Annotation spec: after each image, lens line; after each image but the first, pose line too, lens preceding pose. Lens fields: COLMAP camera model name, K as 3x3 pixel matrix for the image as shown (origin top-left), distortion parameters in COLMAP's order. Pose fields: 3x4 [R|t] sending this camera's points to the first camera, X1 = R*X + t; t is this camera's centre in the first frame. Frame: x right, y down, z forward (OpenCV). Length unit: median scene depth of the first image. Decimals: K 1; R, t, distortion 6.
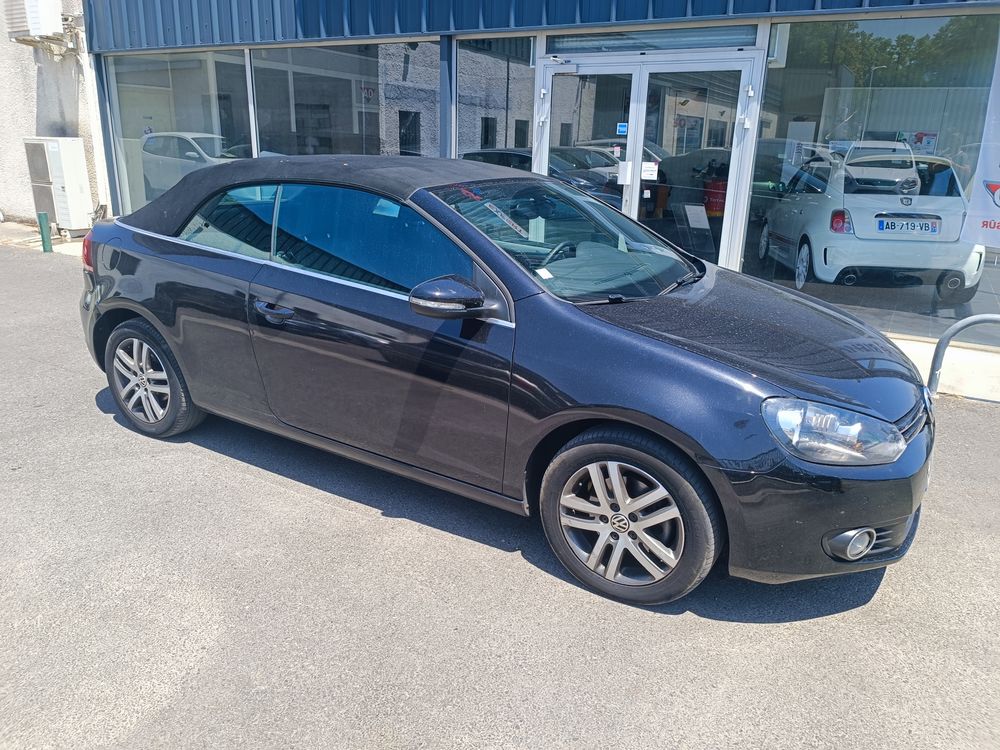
lens RADIAL K [[727.8, 0, 500.0], [0, 727.8, 375.0], [0, 0, 1]] dist [0.038100, -0.040765]
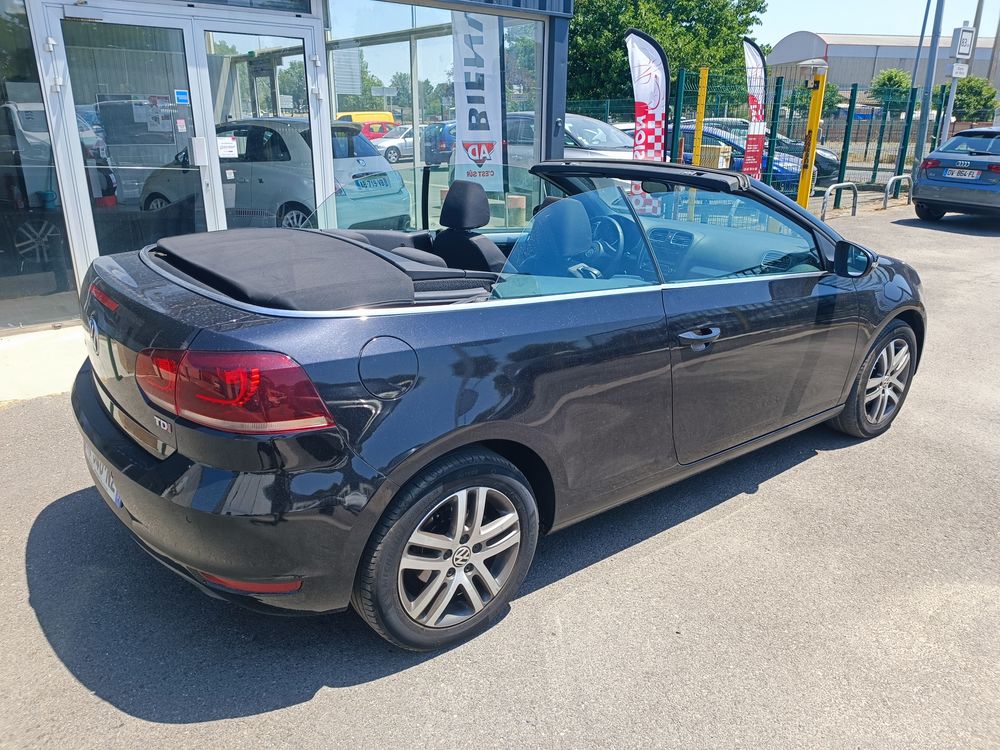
lens RADIAL K [[727.8, 0, 500.0], [0, 727.8, 375.0], [0, 0, 1]] dist [0.038100, -0.040765]
pose [[0.352502, -0.330086, 0.875663, -0.949633], [0.281376, 0.929812, 0.237229, -0.259996], [-0.892507, 0.162767, 0.420639, 0.709629]]
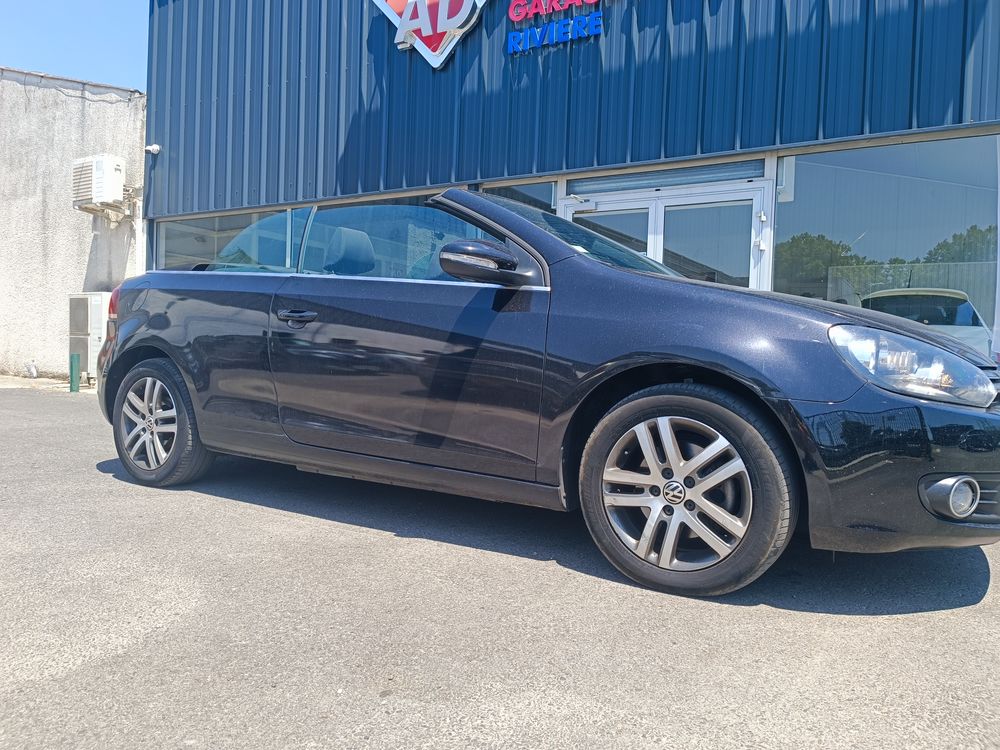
lens RADIAL K [[727.8, 0, 500.0], [0, 727.8, 375.0], [0, 0, 1]] dist [0.038100, -0.040765]
pose [[0.999719, 0.006541, -0.022794, -0.014980], [-0.012627, 0.960439, -0.278204, 0.207072], [0.020073, 0.278413, 0.960252, 0.084625]]
